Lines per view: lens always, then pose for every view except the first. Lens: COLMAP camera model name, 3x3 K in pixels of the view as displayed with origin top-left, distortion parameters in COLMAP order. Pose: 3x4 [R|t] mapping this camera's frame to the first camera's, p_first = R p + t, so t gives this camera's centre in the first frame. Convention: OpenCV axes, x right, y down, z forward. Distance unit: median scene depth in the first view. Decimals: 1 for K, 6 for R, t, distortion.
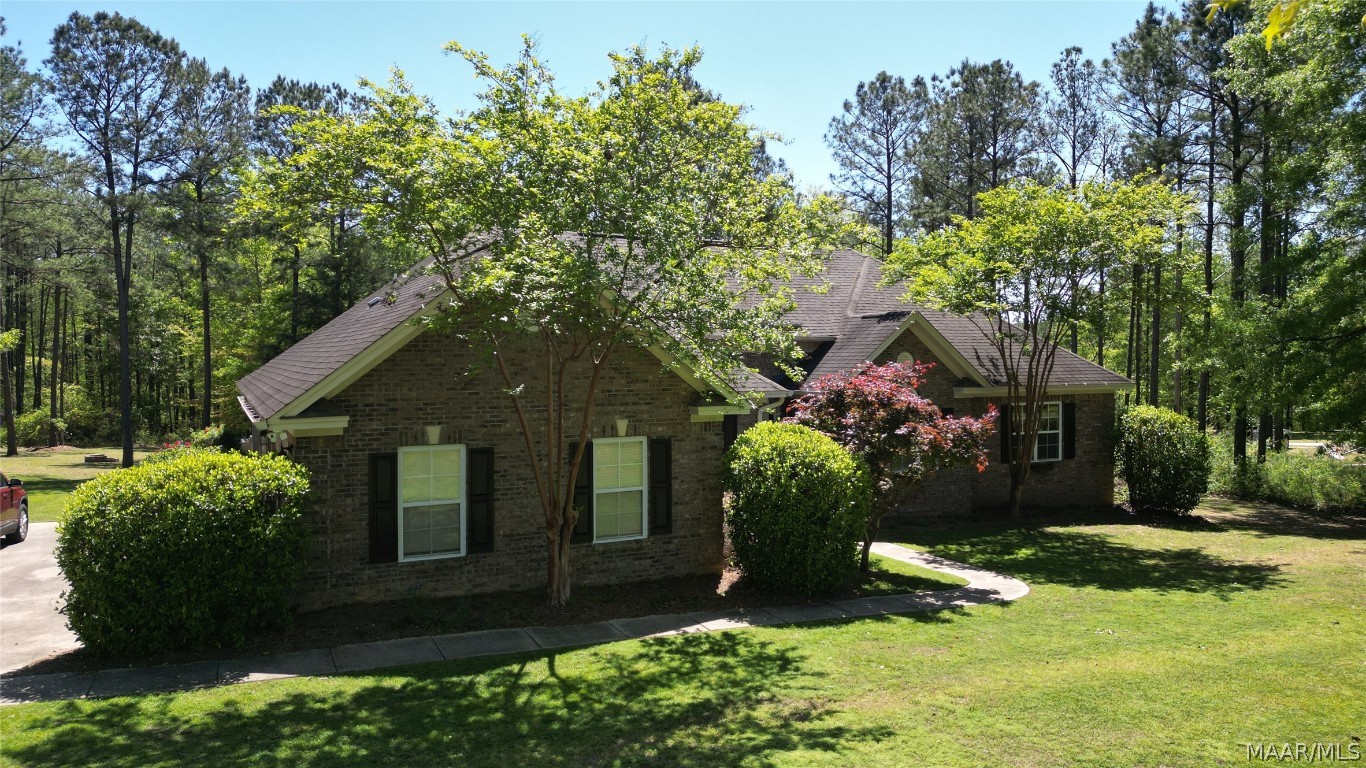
lens RADIAL K [[931.3, 0, 683.0], [0, 931.3, 384.0], [0, 0, 1]] dist [0.064556, -0.066310]
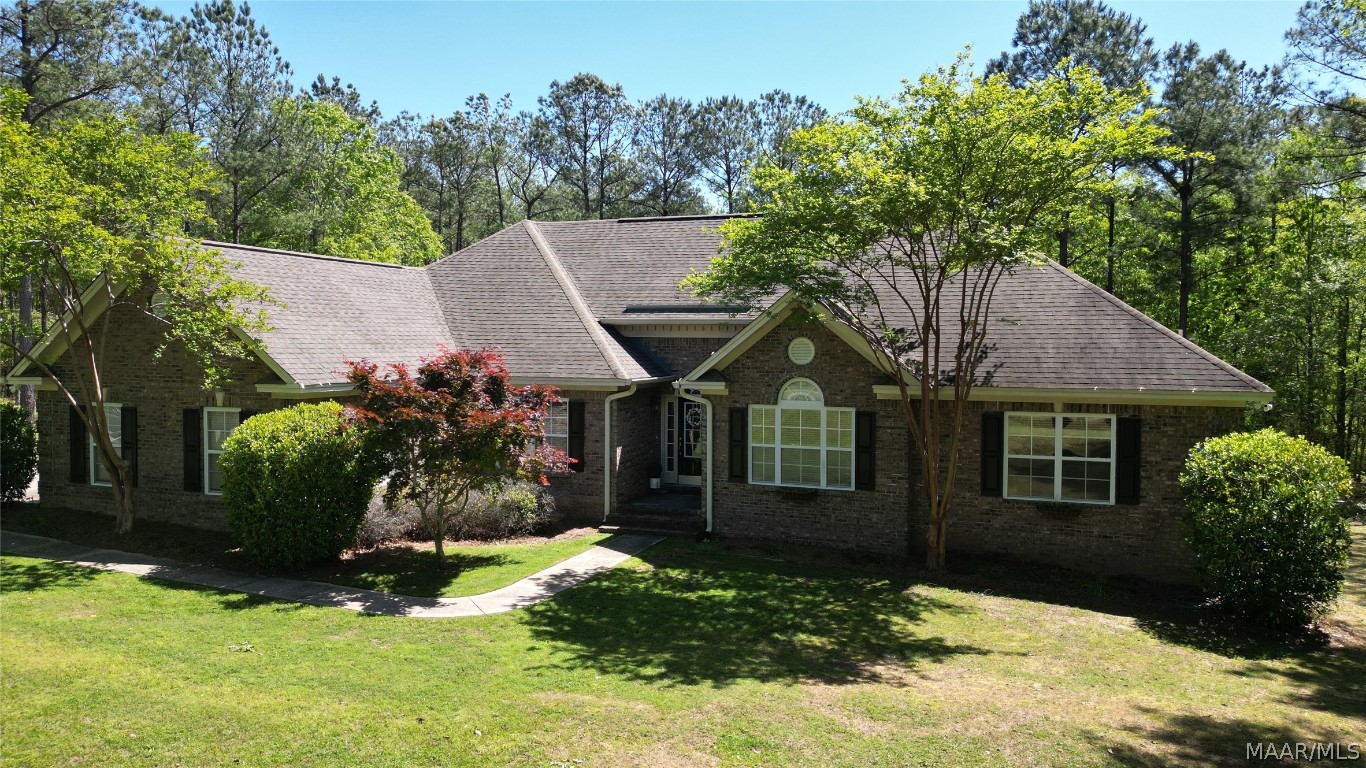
lens RADIAL K [[931.3, 0, 683.0], [0, 931.3, 384.0], [0, 0, 1]] dist [0.064556, -0.066310]
pose [[0.692927, 0.038244, -0.719992, 1.174692], [-0.029051, 0.999262, 0.025118, -0.018302], [0.720422, 0.003512, 0.693527, 0.590770]]
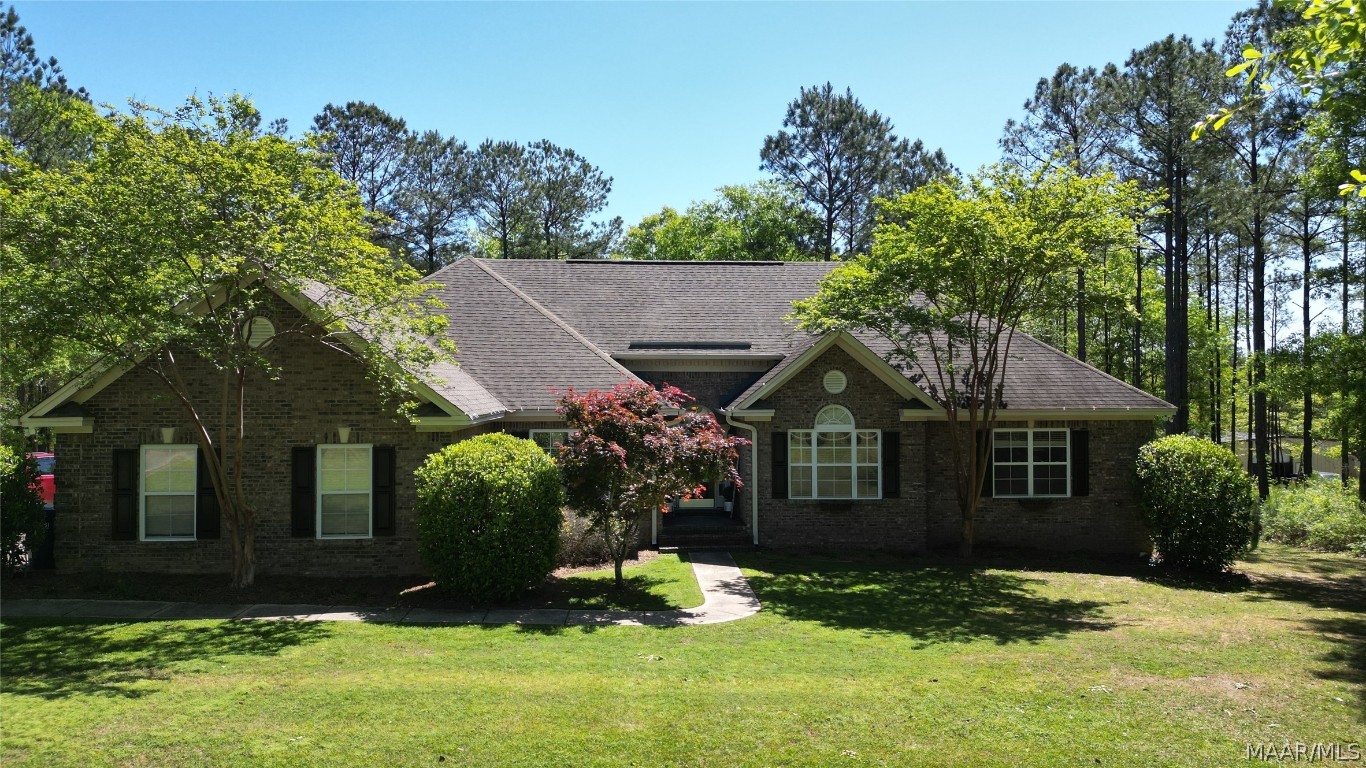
lens RADIAL K [[931.3, 0, 683.0], [0, 931.3, 384.0], [0, 0, 1]] dist [0.064556, -0.066310]
pose [[0.924041, 0.000718, -0.382292, 0.716971], [-0.013001, 0.999479, -0.029547, 0.014213], [0.382072, 0.032273, 0.923569, 0.127880]]
